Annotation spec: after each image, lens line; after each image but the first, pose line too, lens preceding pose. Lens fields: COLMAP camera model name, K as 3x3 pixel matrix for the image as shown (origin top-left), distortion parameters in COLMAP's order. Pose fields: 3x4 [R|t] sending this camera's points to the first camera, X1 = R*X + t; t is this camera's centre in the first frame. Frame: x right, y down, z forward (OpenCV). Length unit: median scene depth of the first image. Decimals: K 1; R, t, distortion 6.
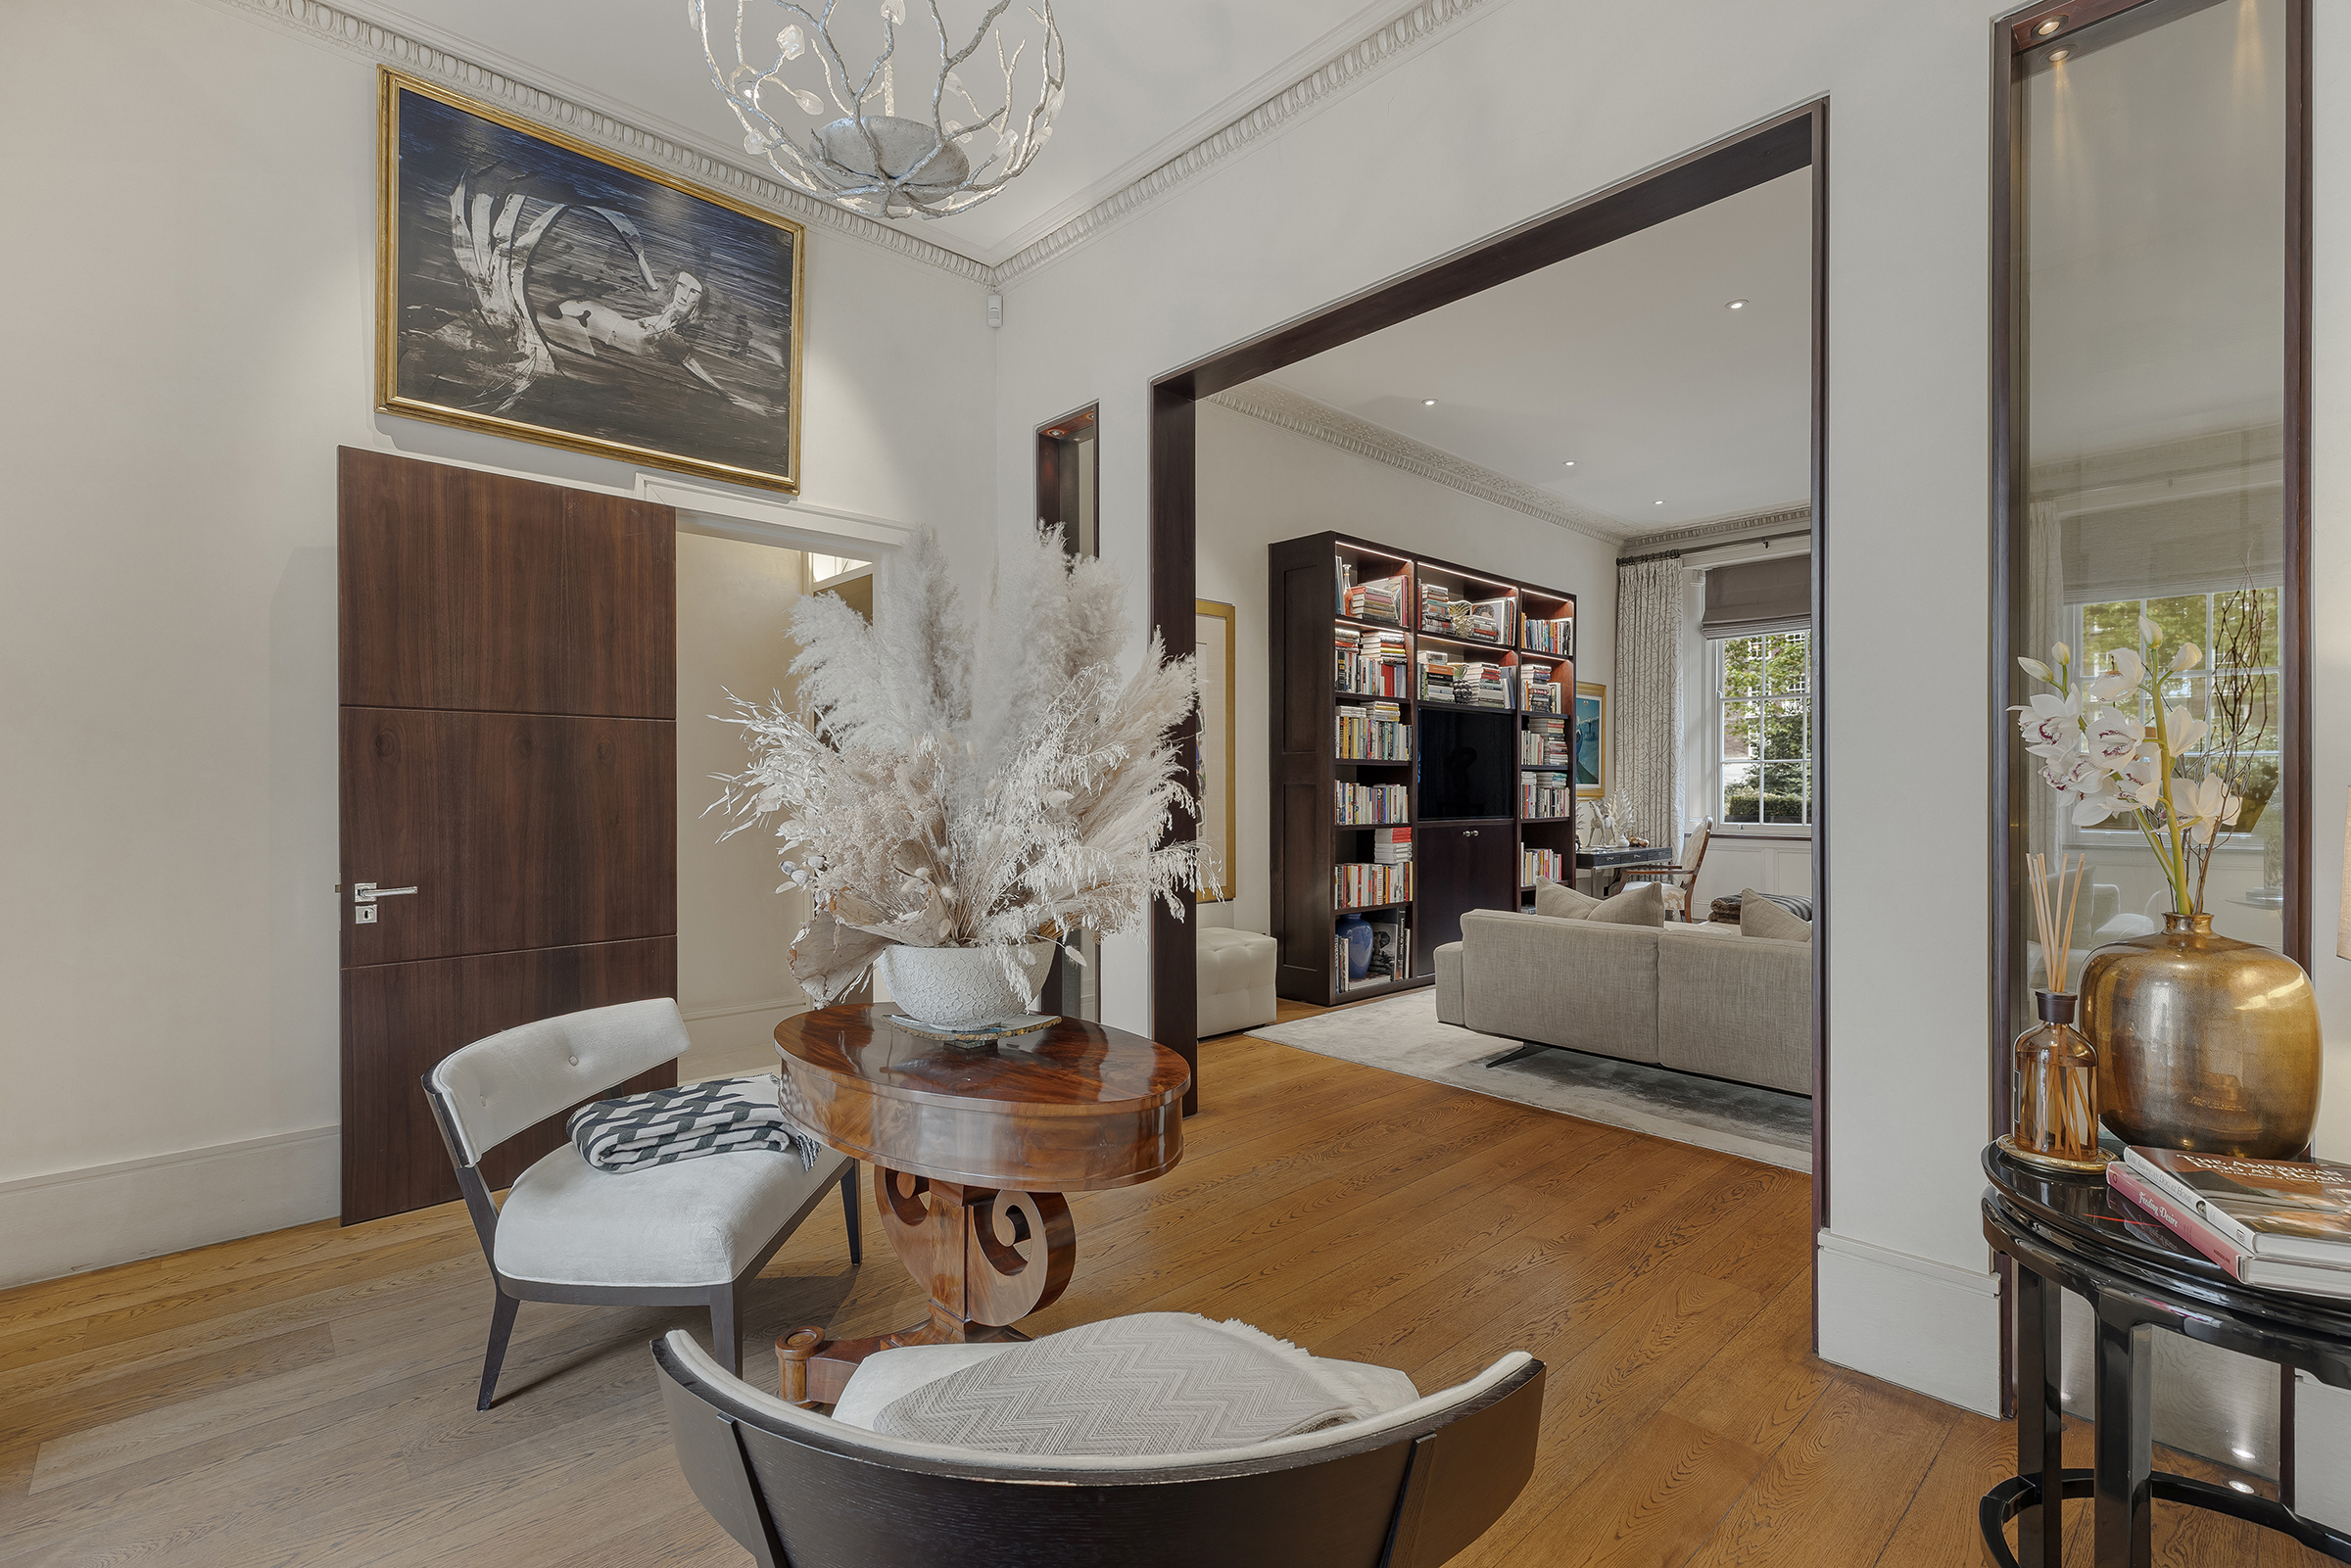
lens RADIAL K [[1039.0, 0, 1179.4], [0, 1039.0, 782.4], [0, 0, 1]] dist [0.000734, 0.000342]
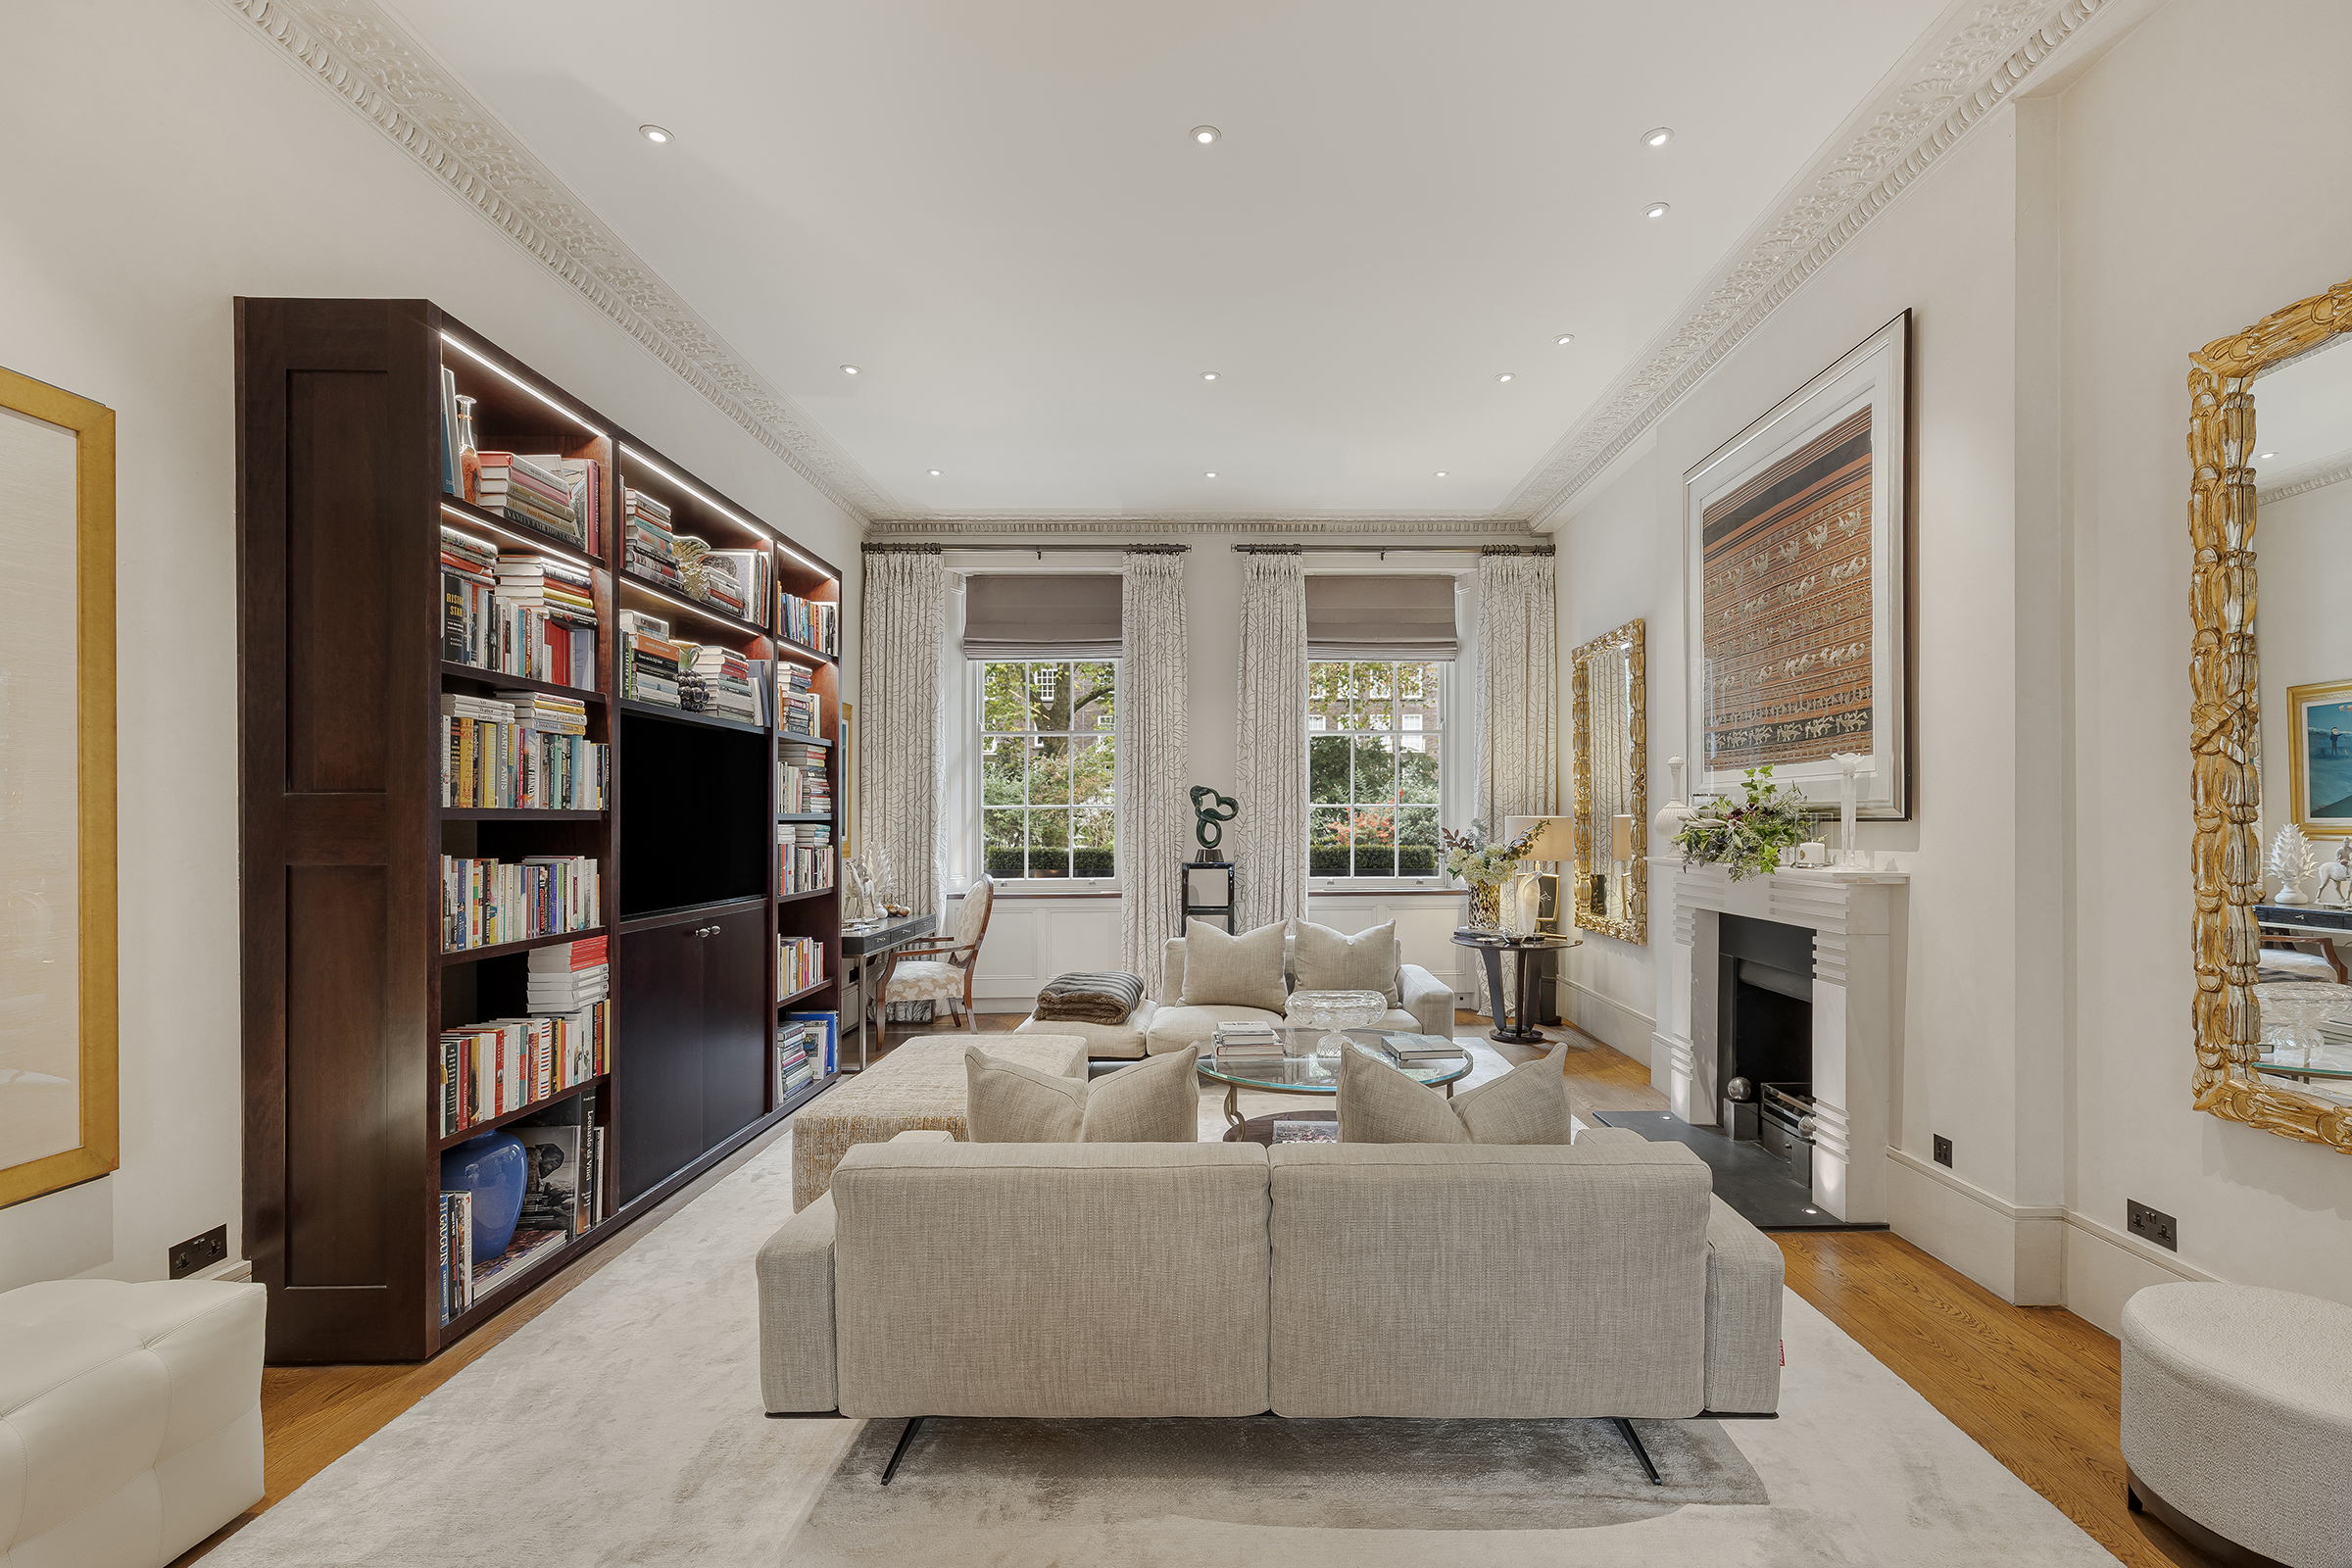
lens RADIAL K [[1039.5, 0, 1234.2], [0, 1039.5, 814.4], [0, 0, 1]] dist [0.000734, 0.000342]
pose [[0.662183, -0.001461, 0.749340, 0.036356], [0.002812, 0.999996, -0.000536, -0.017788], [-0.749336, 0.002462, 0.662185, 0.407075]]
